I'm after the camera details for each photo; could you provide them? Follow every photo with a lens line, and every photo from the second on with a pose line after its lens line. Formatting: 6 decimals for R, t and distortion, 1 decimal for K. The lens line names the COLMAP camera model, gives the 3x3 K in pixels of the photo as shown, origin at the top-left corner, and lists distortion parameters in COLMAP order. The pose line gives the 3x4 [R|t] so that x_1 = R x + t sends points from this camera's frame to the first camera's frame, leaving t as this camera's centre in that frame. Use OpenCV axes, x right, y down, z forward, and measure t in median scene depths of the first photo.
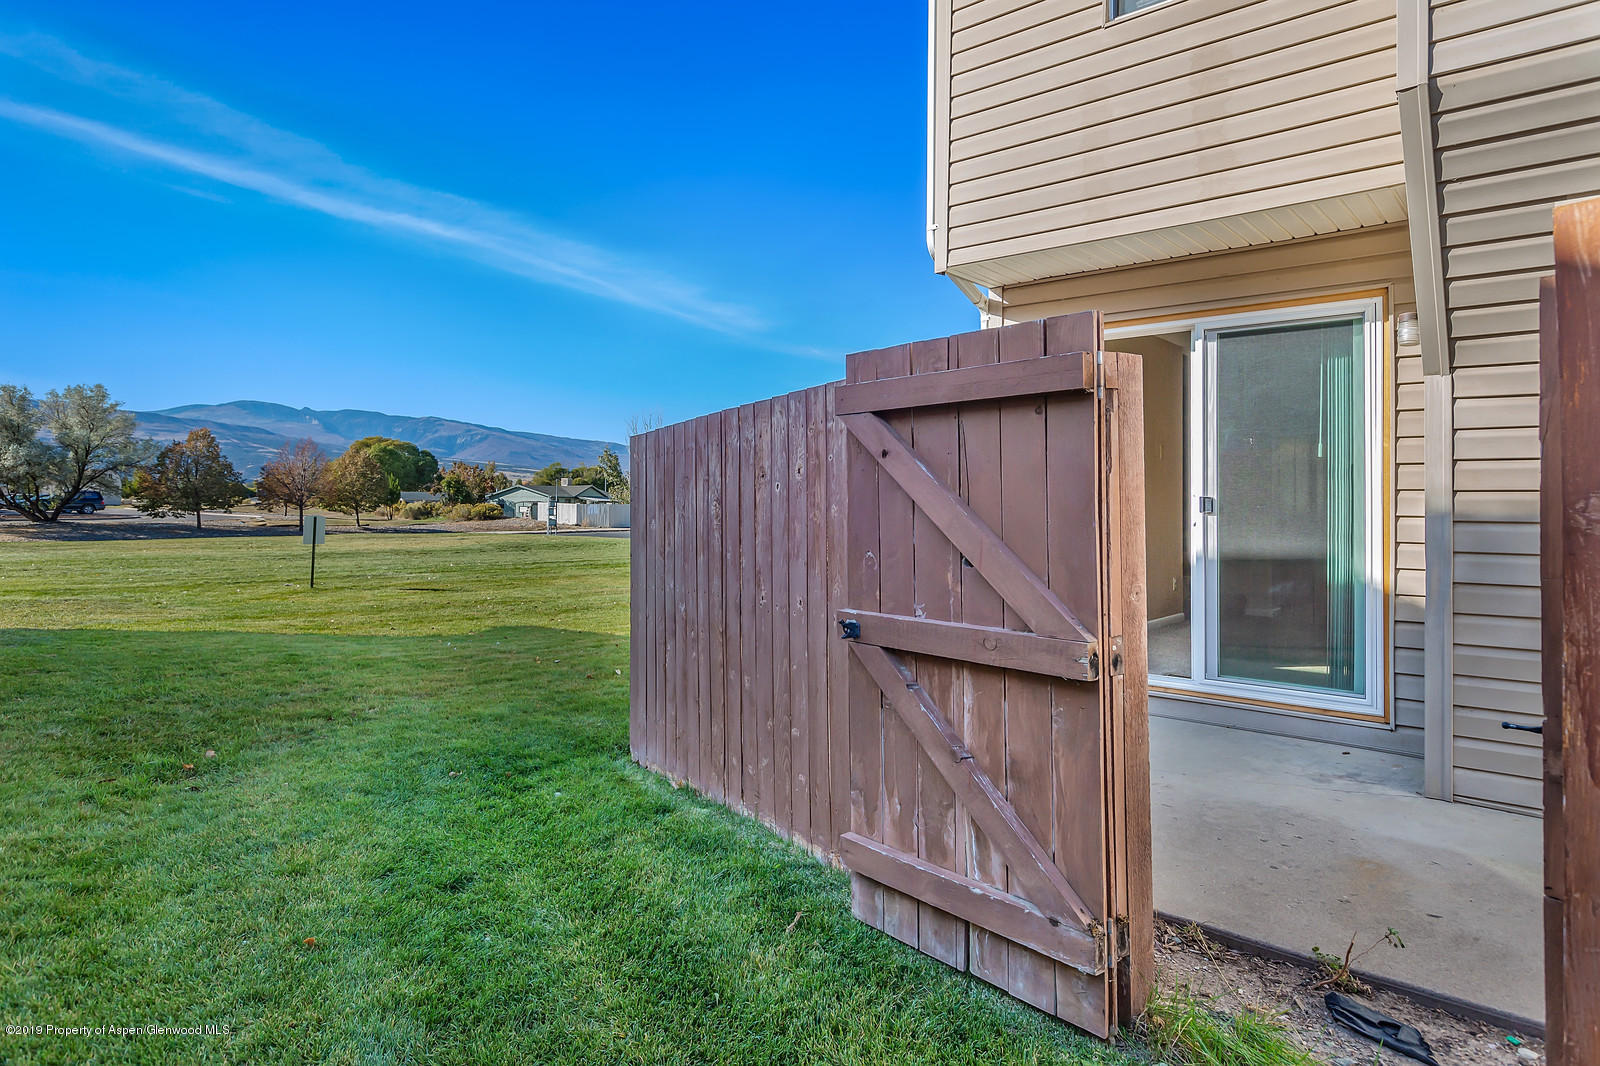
lens RADIAL K [[968.2, 0, 800.2], [0, 968.2, 524.6], [0, 0, 1]] dist [0.001726, 0.000349]
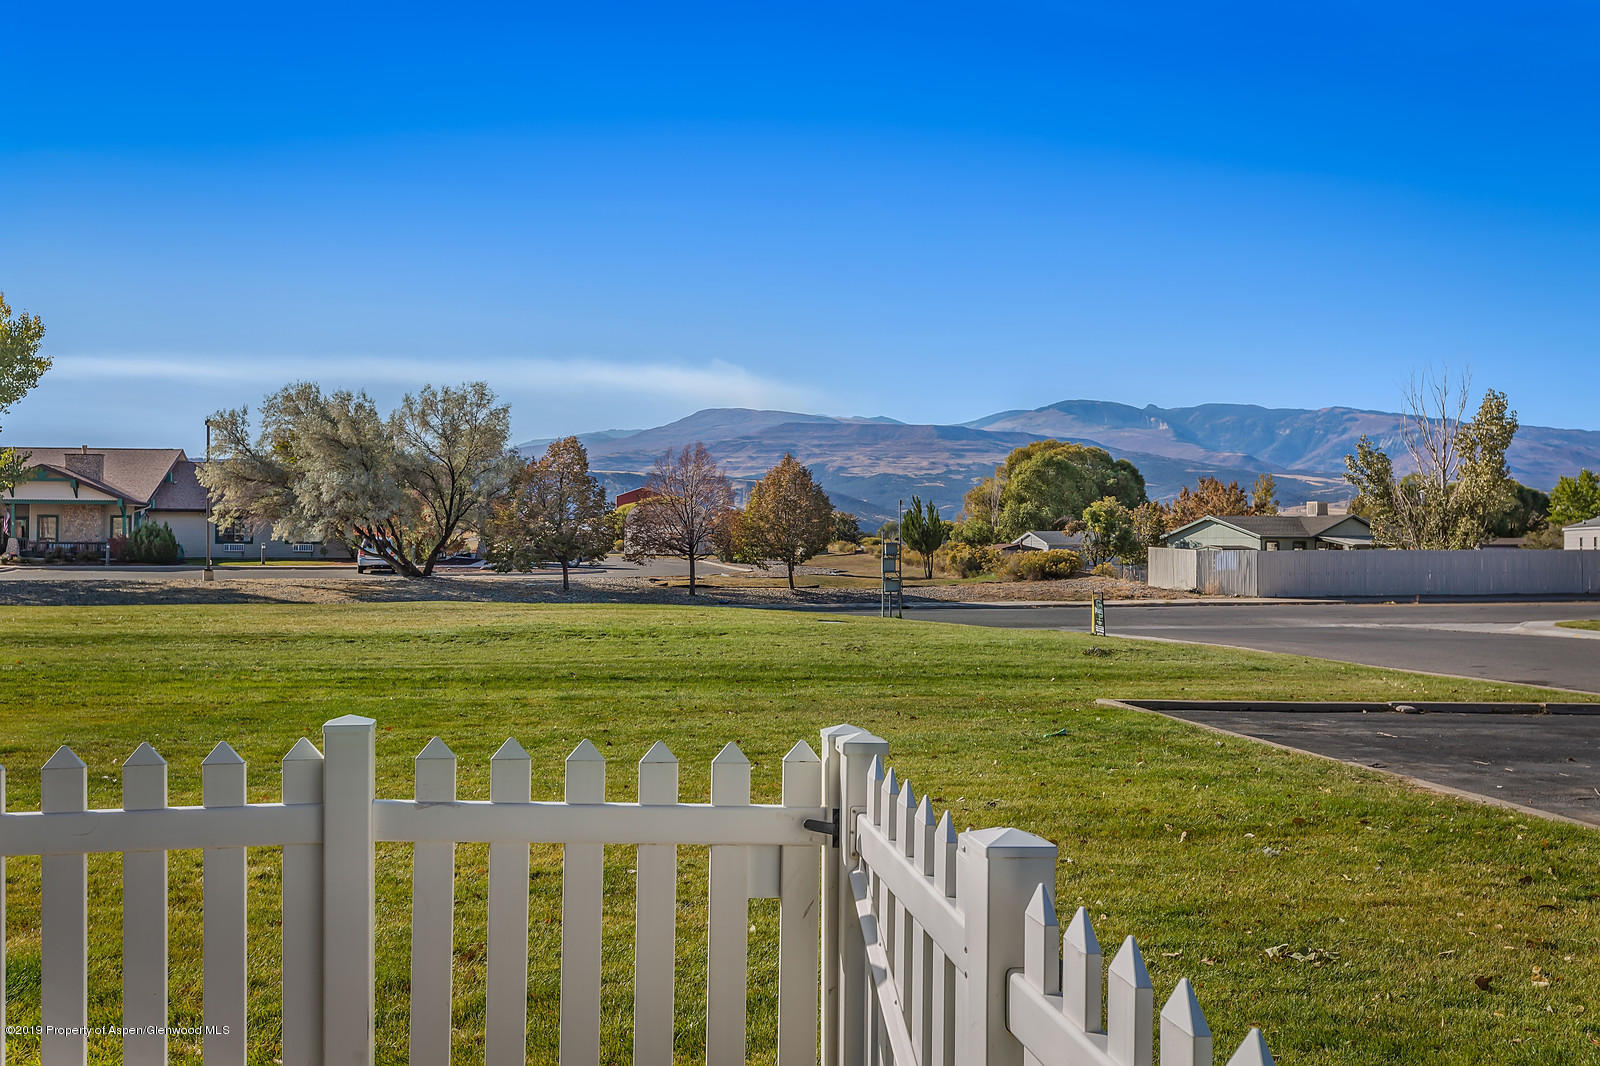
lens RADIAL K [[1594.1, 0, 799.4], [0, 1594.1, 537.6], [0, 0, 1]] dist [-0.018276, 0.000000]
pose [[0.735060, -0.009294, -0.677939, 0.224850], [-0.011692, 0.999584, -0.026380, -0.004294], [0.677902, 0.027317, 0.734645, 0.301344]]
